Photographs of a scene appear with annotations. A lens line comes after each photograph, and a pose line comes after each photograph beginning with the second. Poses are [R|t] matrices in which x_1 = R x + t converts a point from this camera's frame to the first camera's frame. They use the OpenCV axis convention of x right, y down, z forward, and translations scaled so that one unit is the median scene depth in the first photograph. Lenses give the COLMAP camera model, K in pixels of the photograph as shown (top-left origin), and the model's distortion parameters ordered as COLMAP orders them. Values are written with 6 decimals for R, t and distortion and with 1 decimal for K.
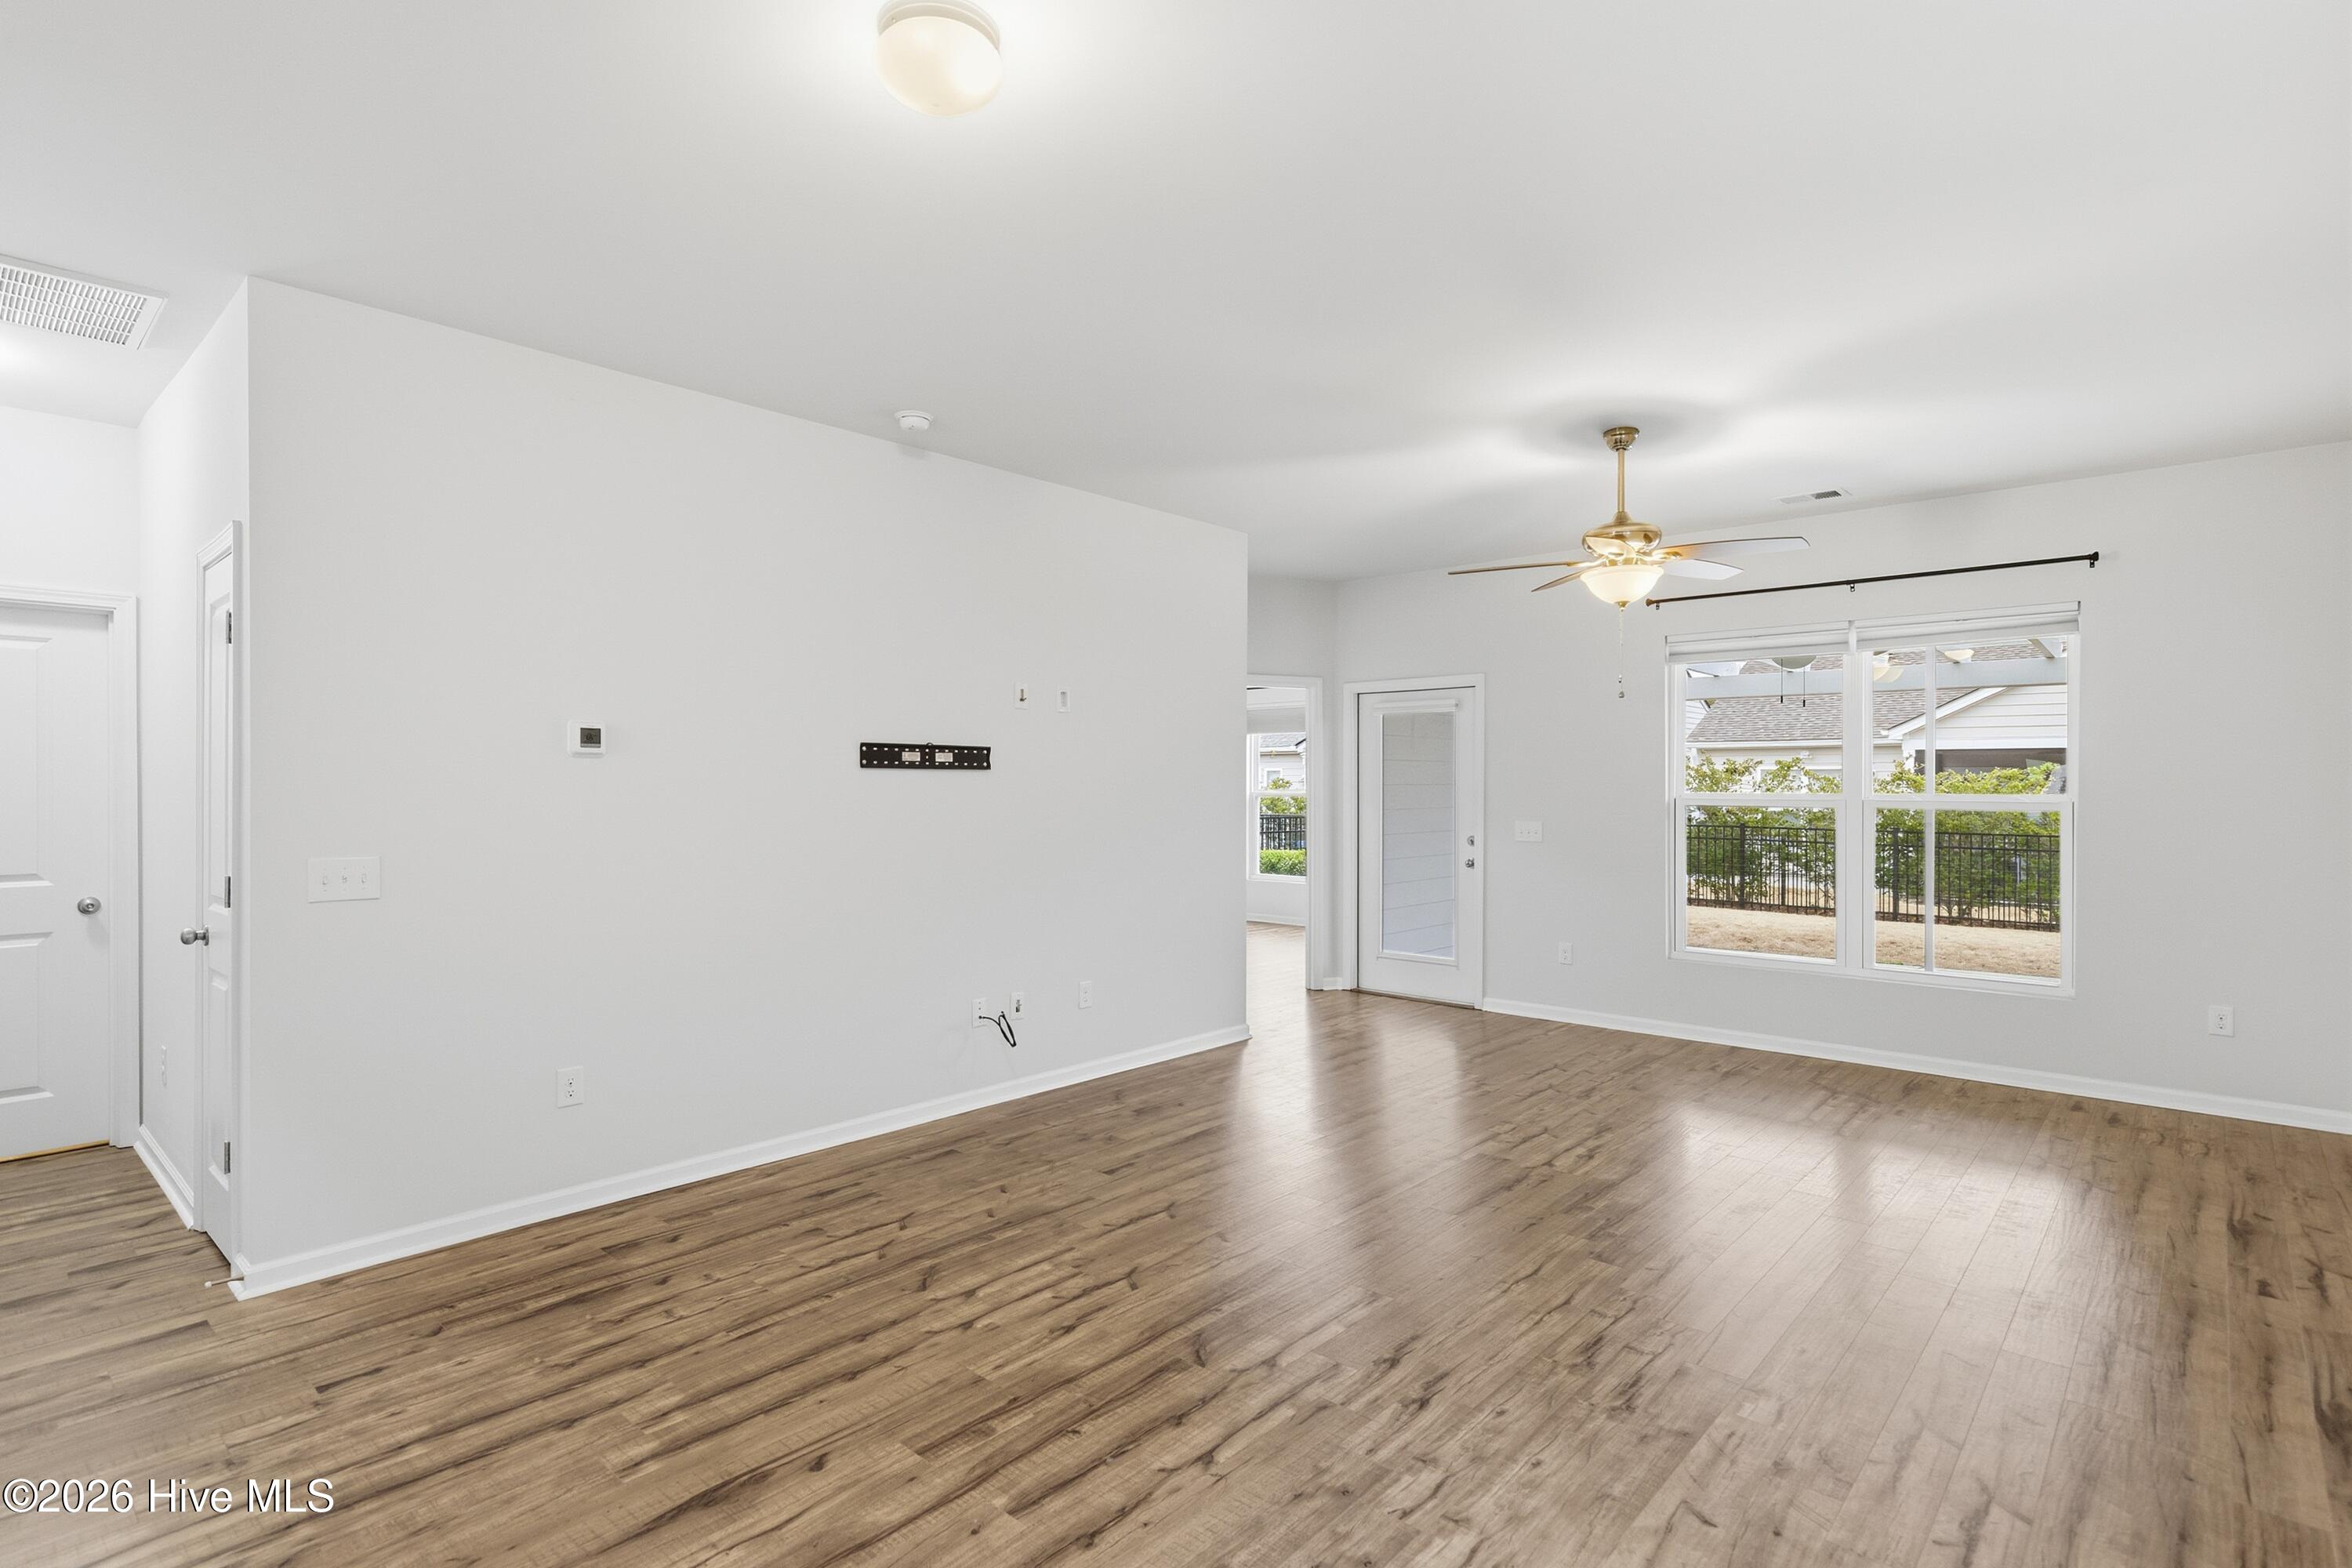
lens RADIAL K [[1150.0, 0, 1176.0], [0, 1150.0, 784.0], [0, 0, 1]] dist [0.002522, -0.000087]
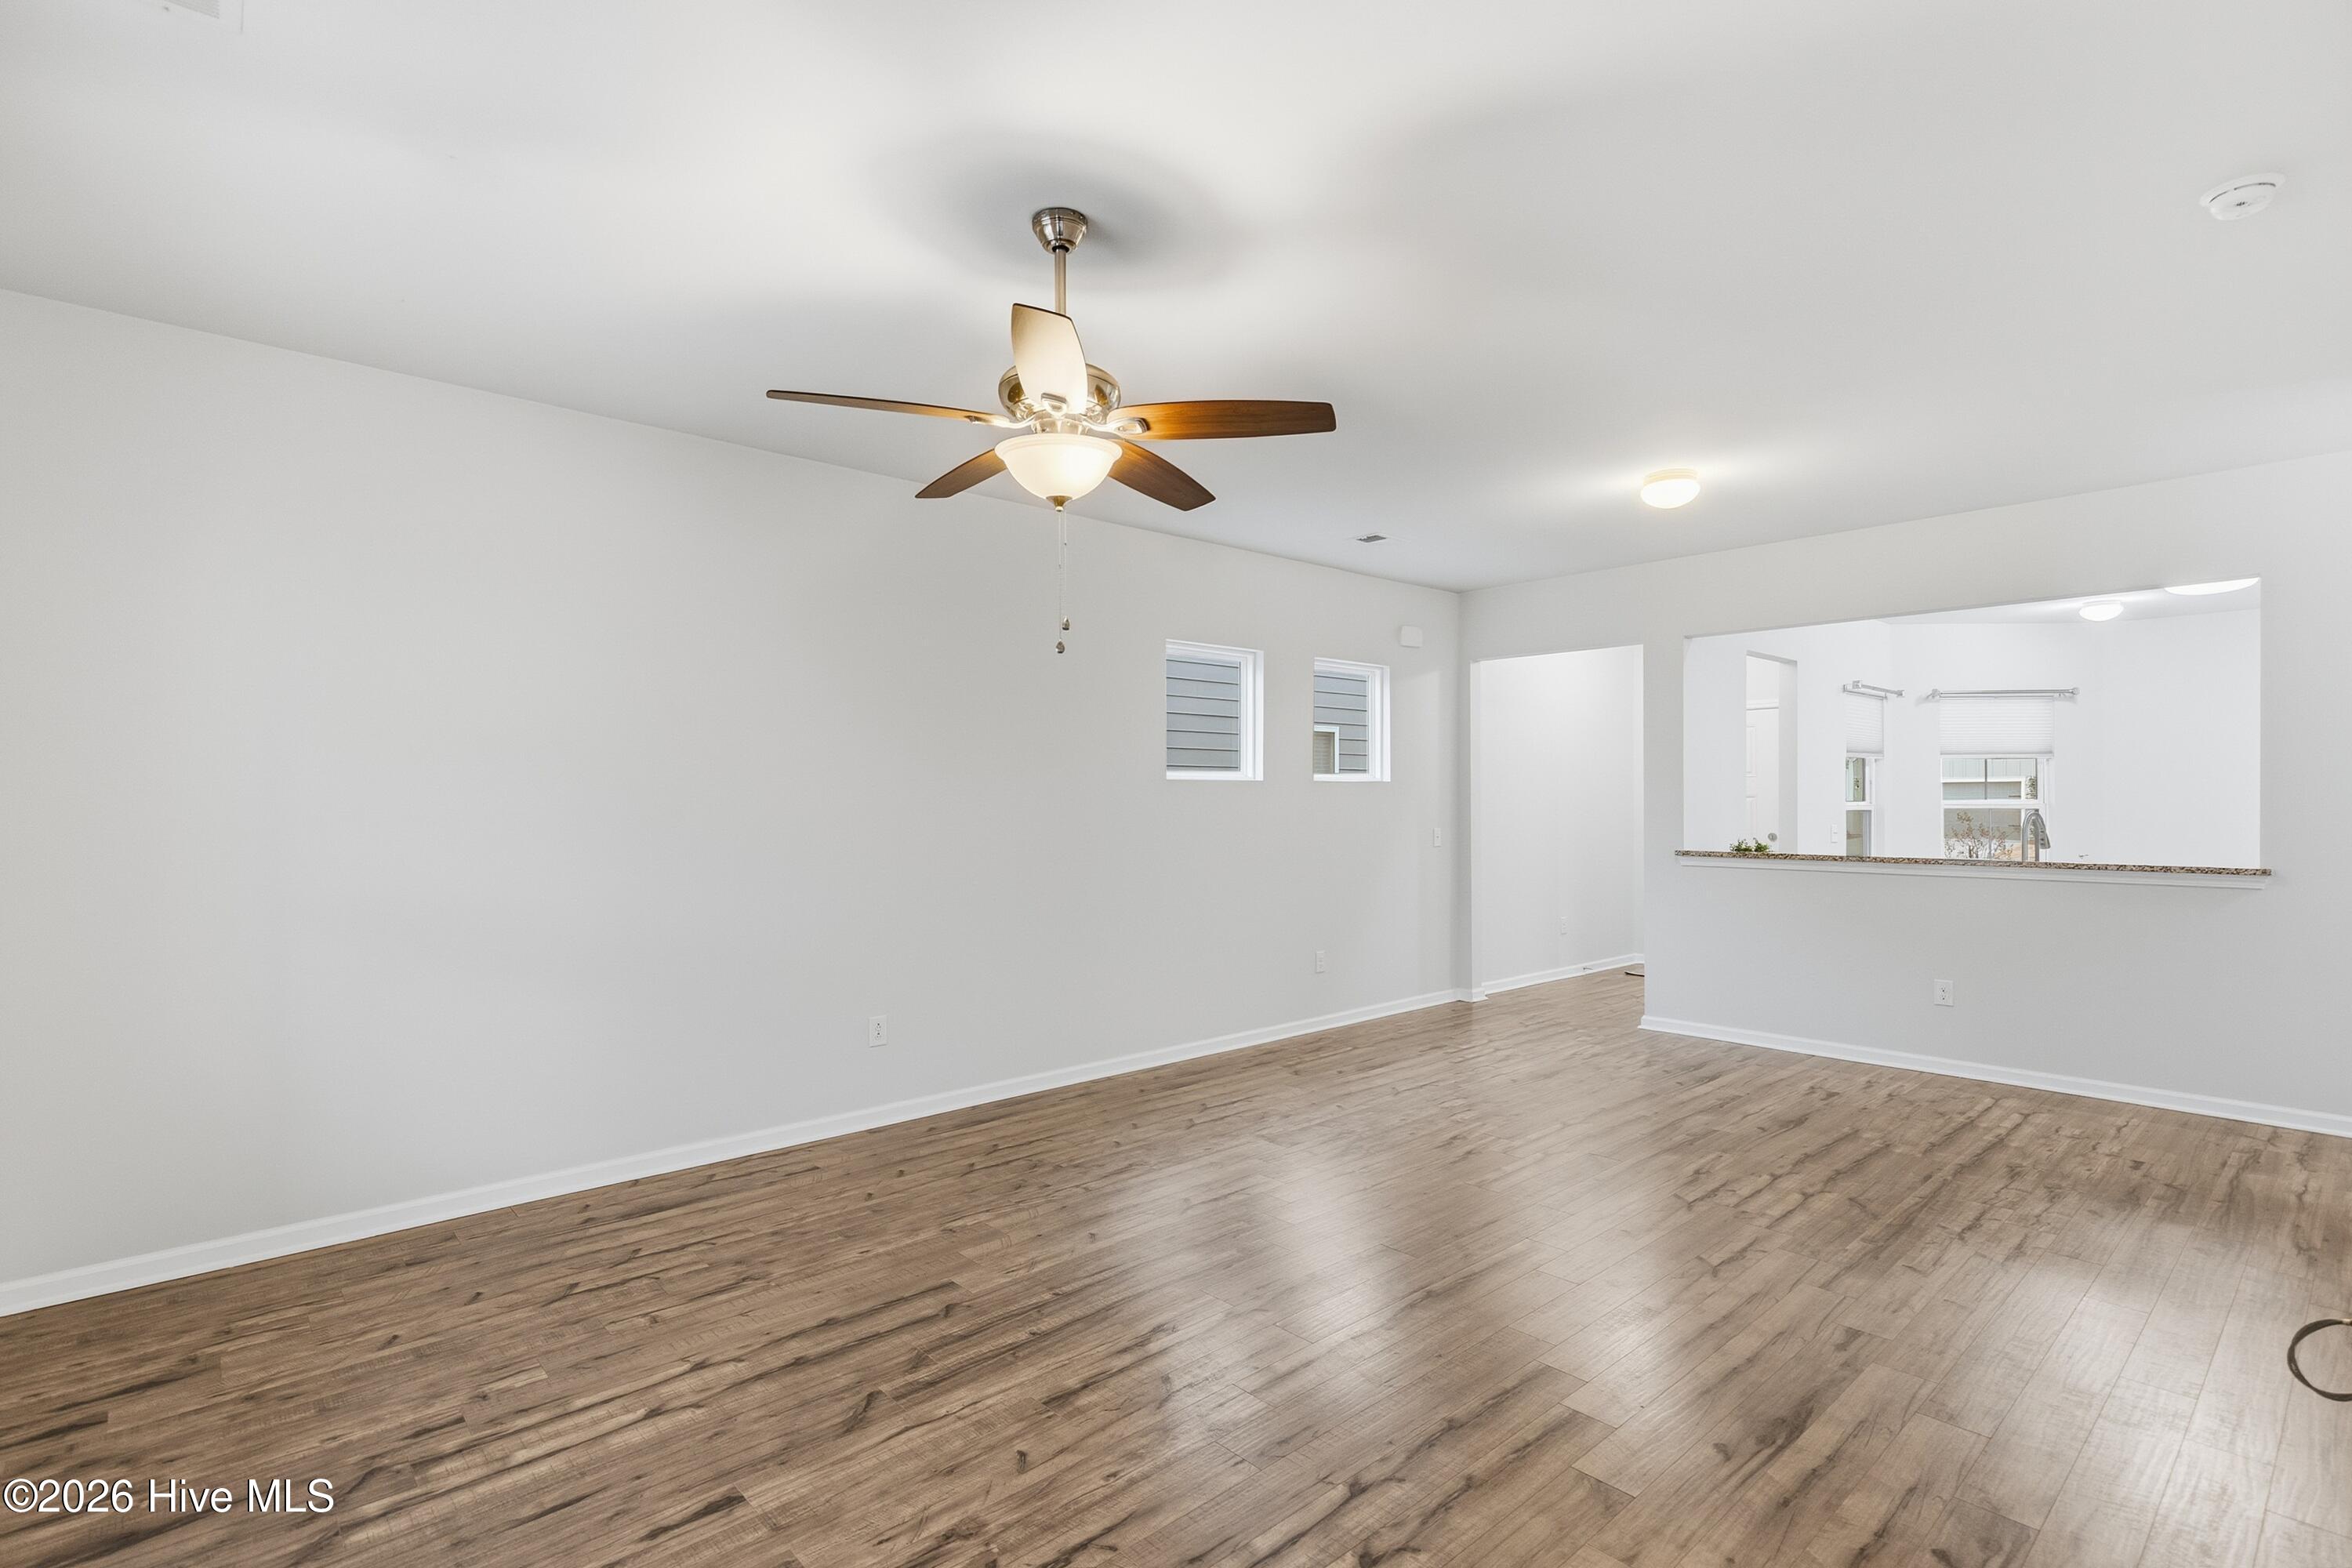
lens RADIAL K [[1120.7, 0, 1176.0], [0, 1120.7, 784.0], [0, 0, 1]] dist [0.002039, 0.000522]
pose [[-0.994655, 0.003181, 0.103205, 0.303958], [0.001851, 0.999914, -0.012977, 0.003704], [-0.103237, -0.012716, -0.994575, 1.832929]]
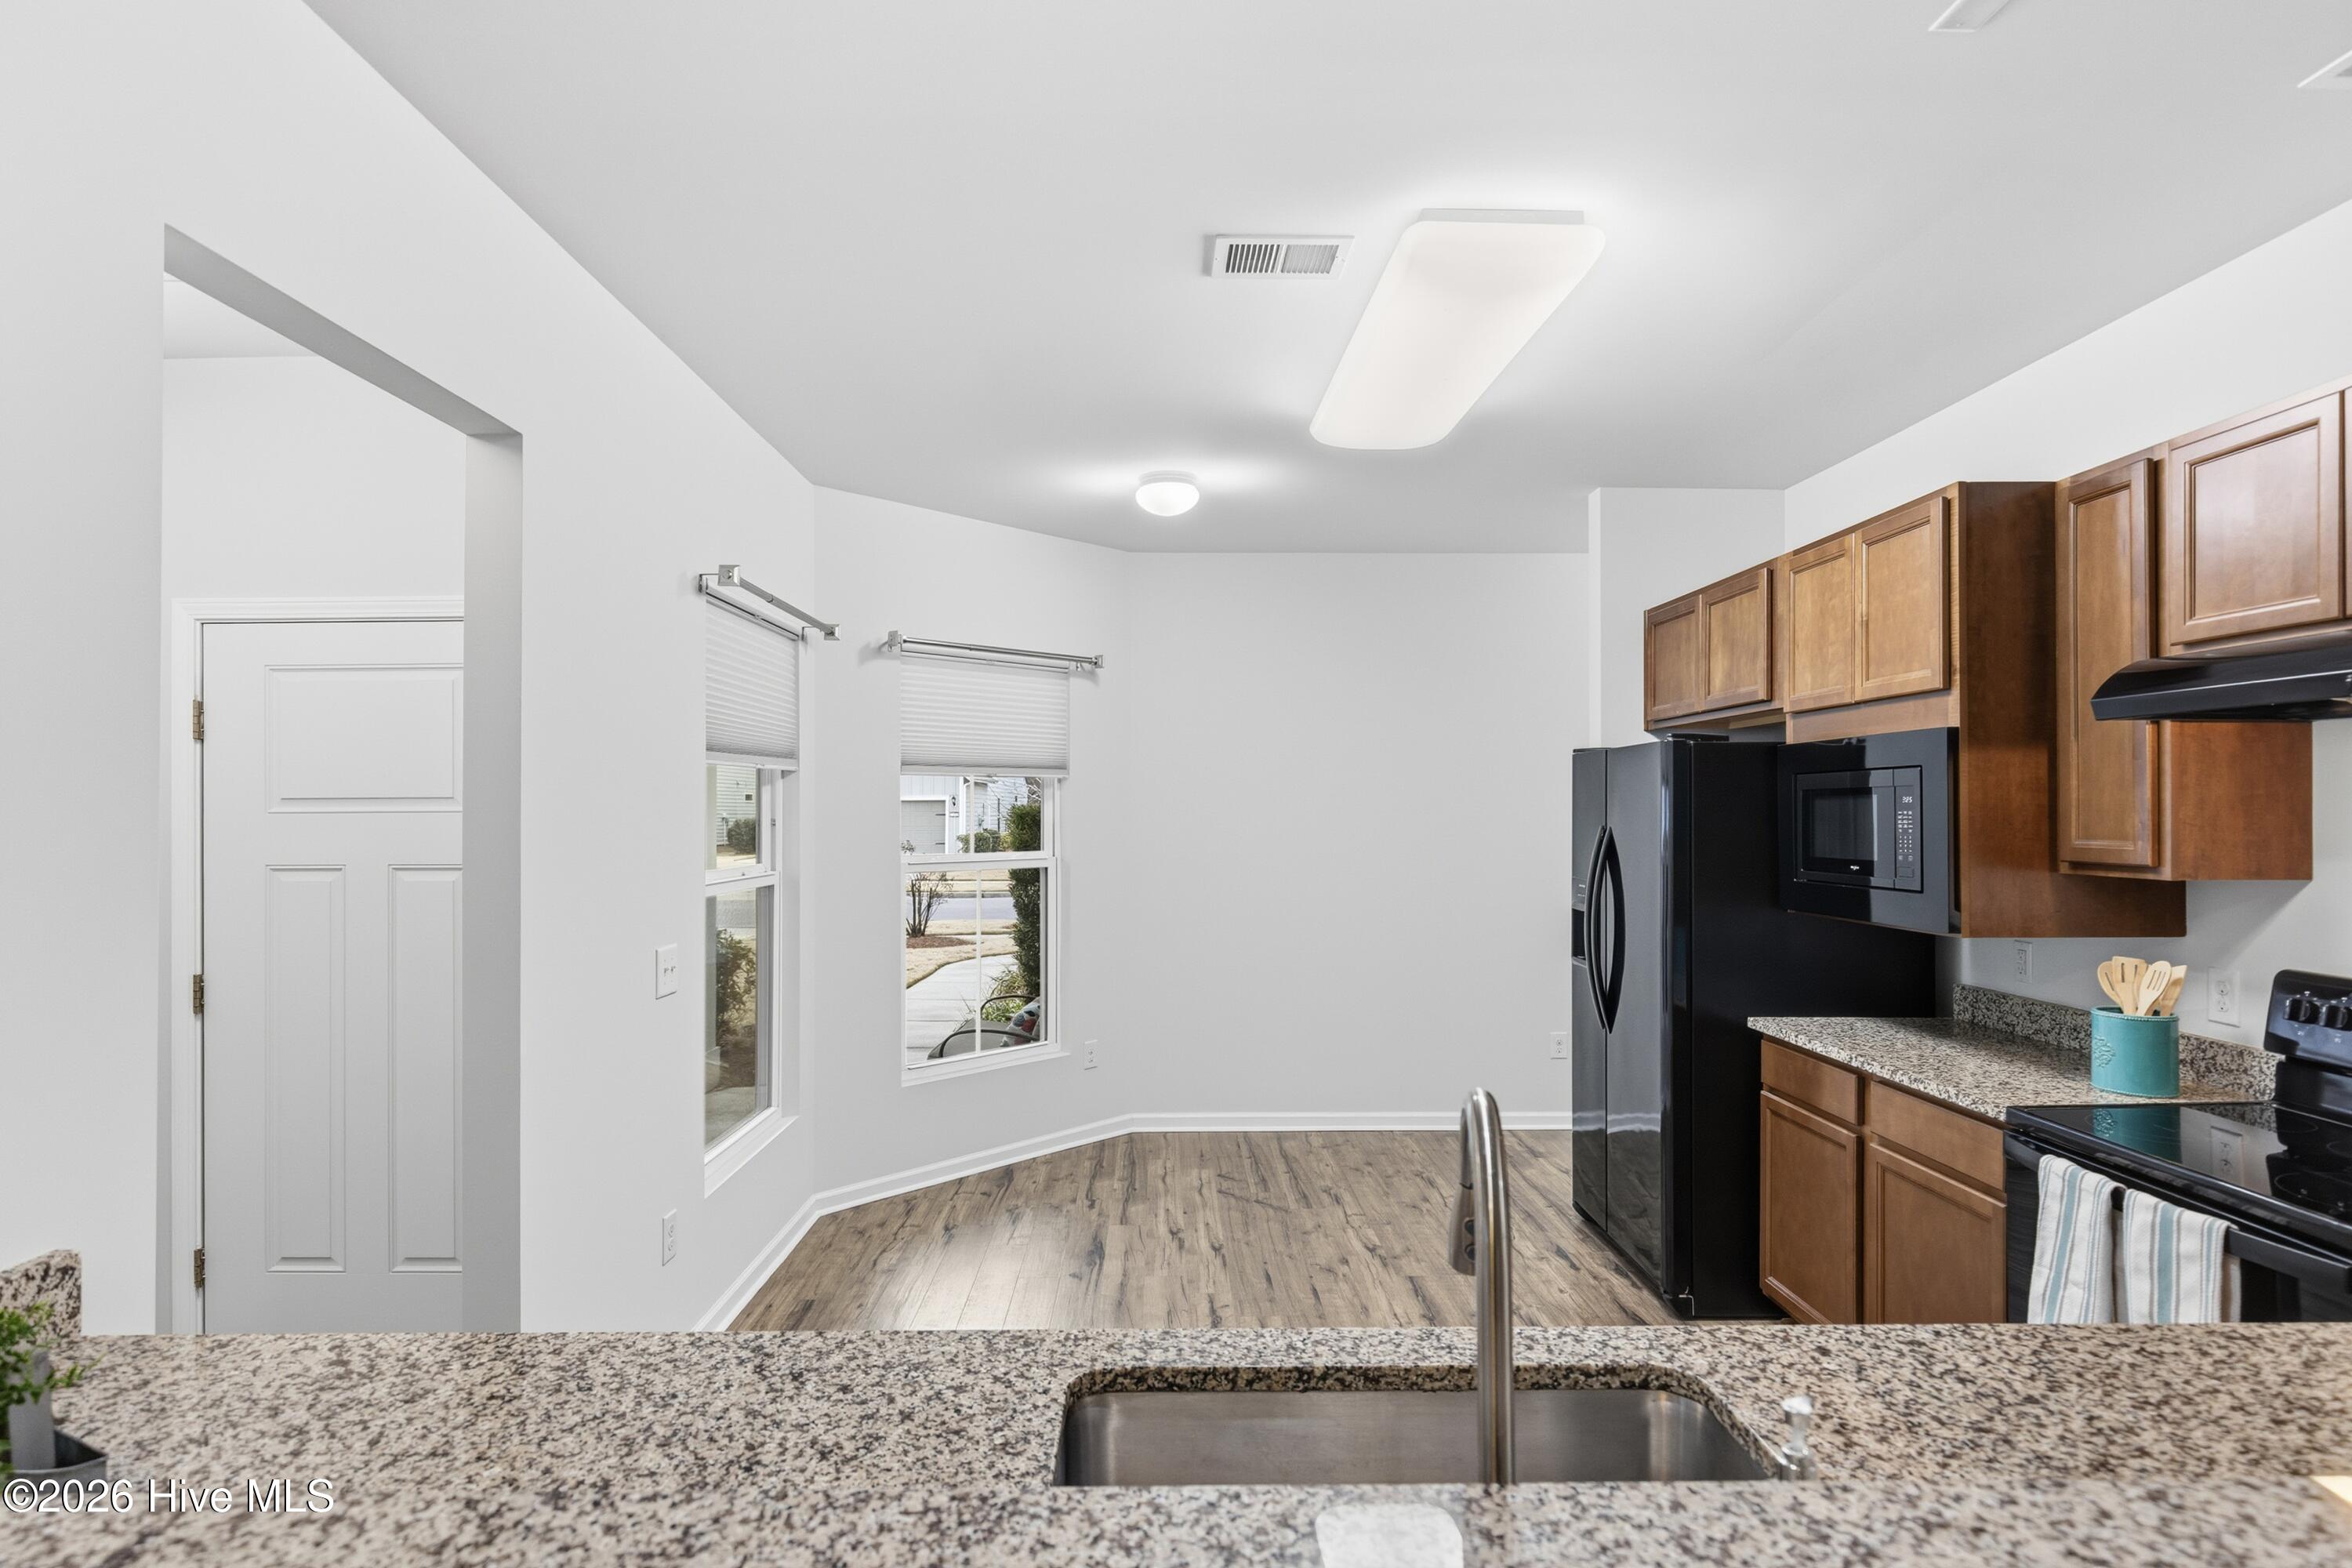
lens RADIAL K [[1156.5, 0, 1176.0], [0, 1156.5, 784.0], [0, 0, 1]] dist [0.000686, 0.000060]
pose [[-0.730402, -0.012407, -0.682905, -0.418094], [0.002104, 0.999789, -0.020414, -0.040546], [0.683014, -0.016347, -0.730222, 0.435967]]
